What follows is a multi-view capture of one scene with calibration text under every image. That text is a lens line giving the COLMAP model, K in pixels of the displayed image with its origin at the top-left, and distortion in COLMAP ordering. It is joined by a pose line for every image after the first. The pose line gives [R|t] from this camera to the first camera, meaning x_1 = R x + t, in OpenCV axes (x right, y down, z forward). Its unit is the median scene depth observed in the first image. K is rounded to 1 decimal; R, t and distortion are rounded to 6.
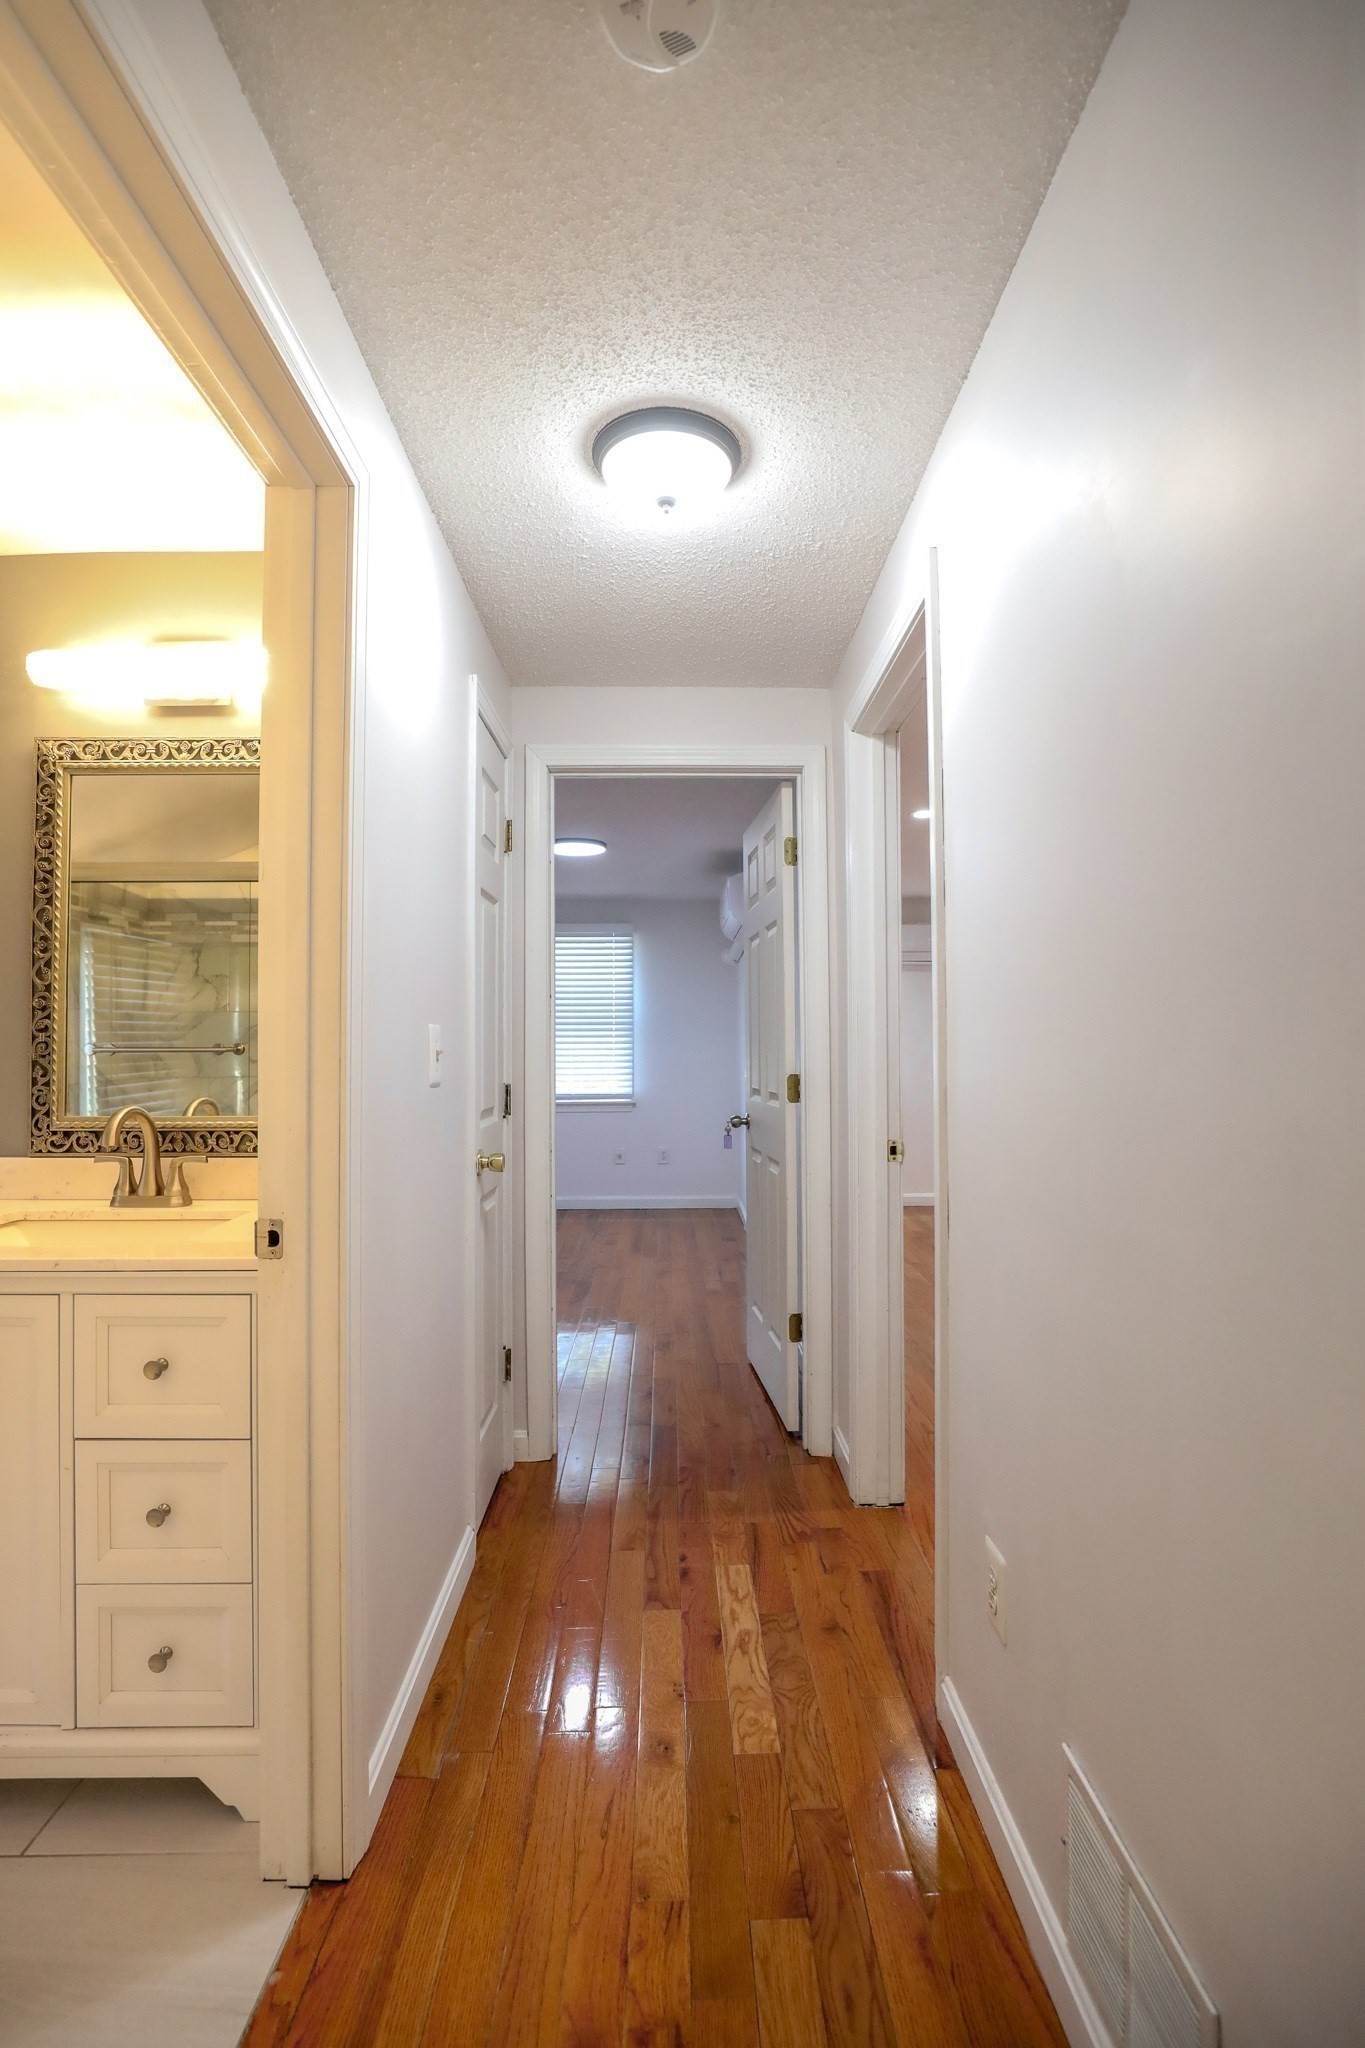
lens RADIAL K [[926.4, 0, 685.5], [0, 926.4, 1028.8], [0, 0, 1]] dist [-0.039521, 0.012719]
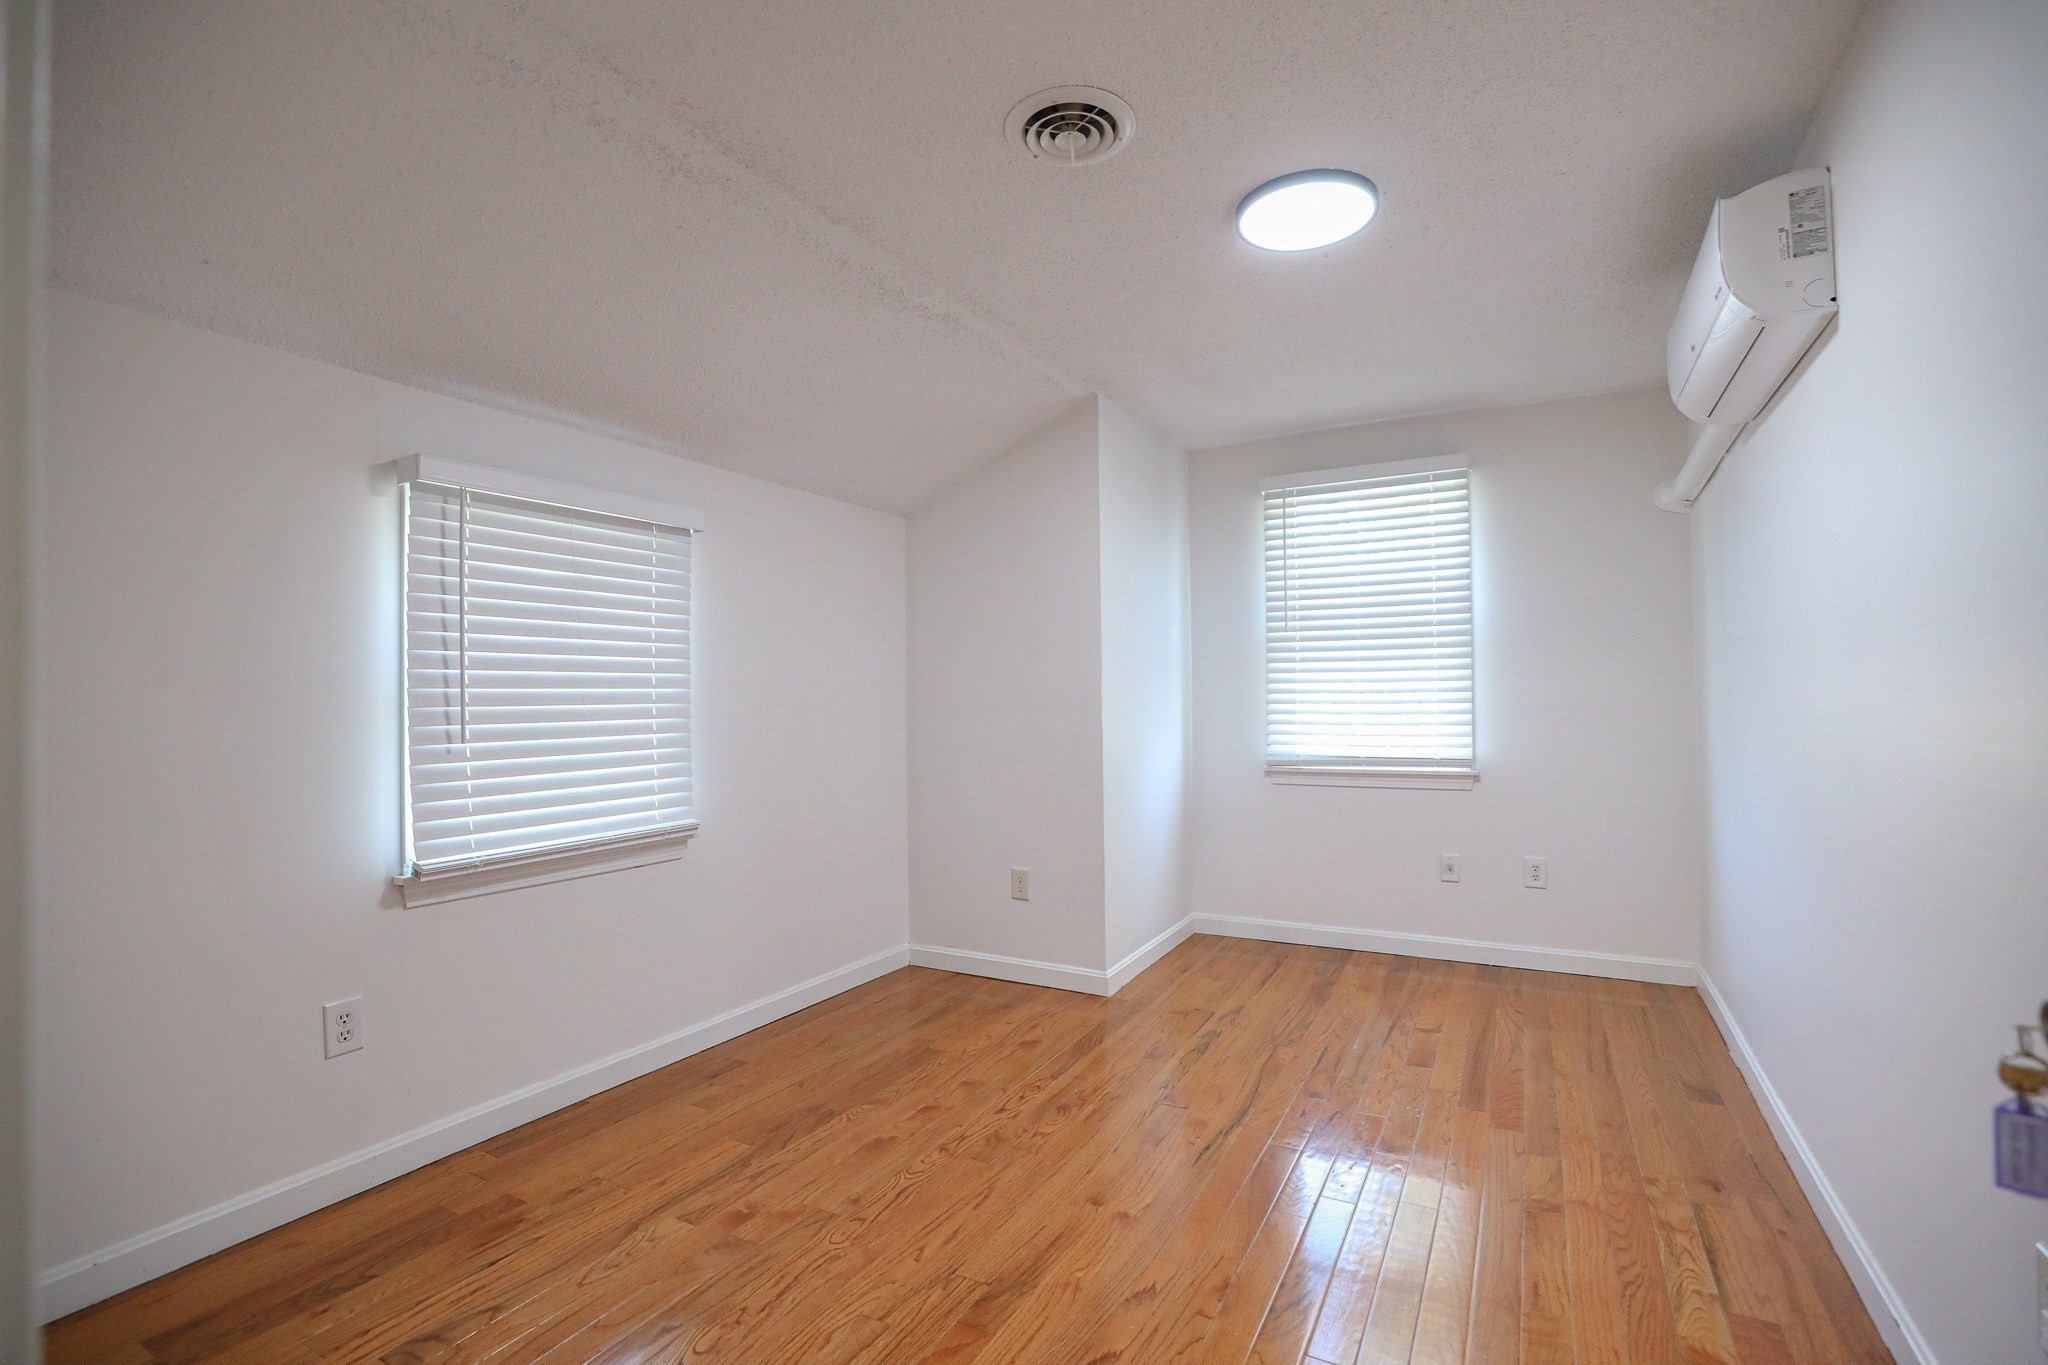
lens RADIAL K [[926.4, 0, 1034.9], [0, 926.4, 682.4], [0, 0, 1]] dist [-0.039521, 0.012719]
pose [[0.870976, -0.011758, -0.491185, -0.014357], [0.022105, 0.999639, 0.015266, 0.010016], [0.490828, -0.024154, 0.870922, 0.391868]]
